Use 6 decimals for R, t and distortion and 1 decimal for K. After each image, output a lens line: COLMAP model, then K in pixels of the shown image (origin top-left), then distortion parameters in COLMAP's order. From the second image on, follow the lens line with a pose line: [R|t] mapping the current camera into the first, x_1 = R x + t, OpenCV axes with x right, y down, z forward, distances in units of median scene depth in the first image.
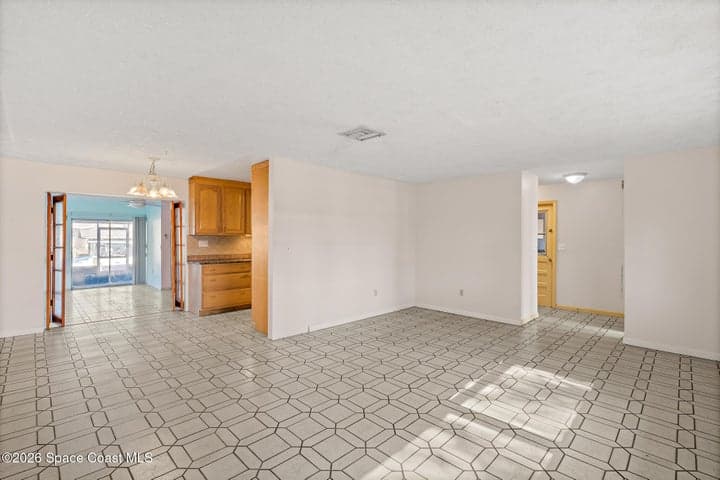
lens RADIAL K [[325.5, 0, 352.3], [0, 325.5, 237.8], [0, 0, 1]] dist [-0.000930, 0.000019]
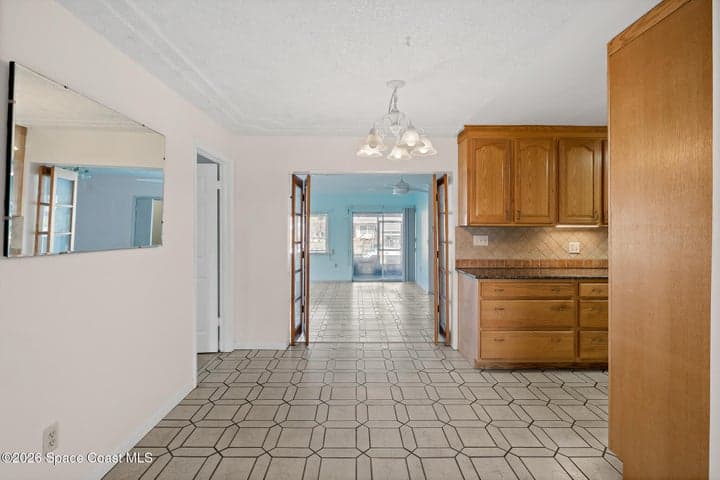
lens RADIAL K [[330.9, 0, 357.1], [0, 330.9, 234.0], [0, 0, 1]] dist [-0.003471, -0.000132]
pose [[0.718288, 0.005140, -0.695727, -0.197618], [0.001863, 0.999955, 0.009312, -0.000209], [0.695743, -0.007985, 0.718246, 0.404745]]
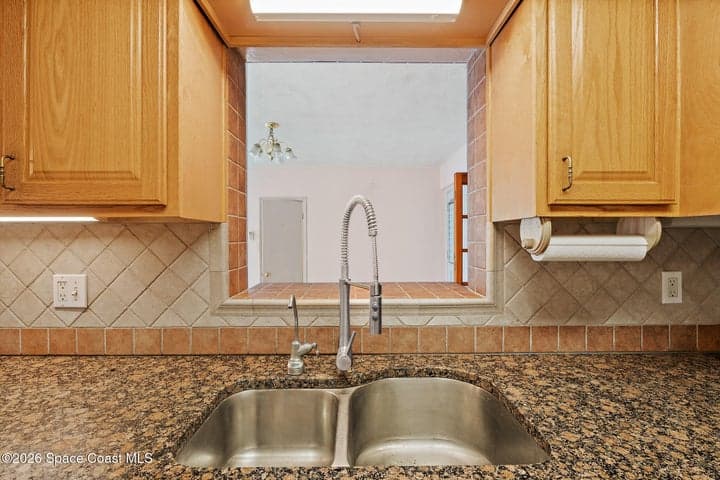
lens RADIAL K [[330.9, 0, 357.1], [0, 330.9, 234.0], [0, 0, 1]] dist [-0.003471, -0.000132]
pose [[0.720468, -0.013892, -0.693349, -0.080613], [0.006506, 0.999891, -0.013273, 0.002505], [0.693458, 0.005052, 0.720479, 1.106496]]
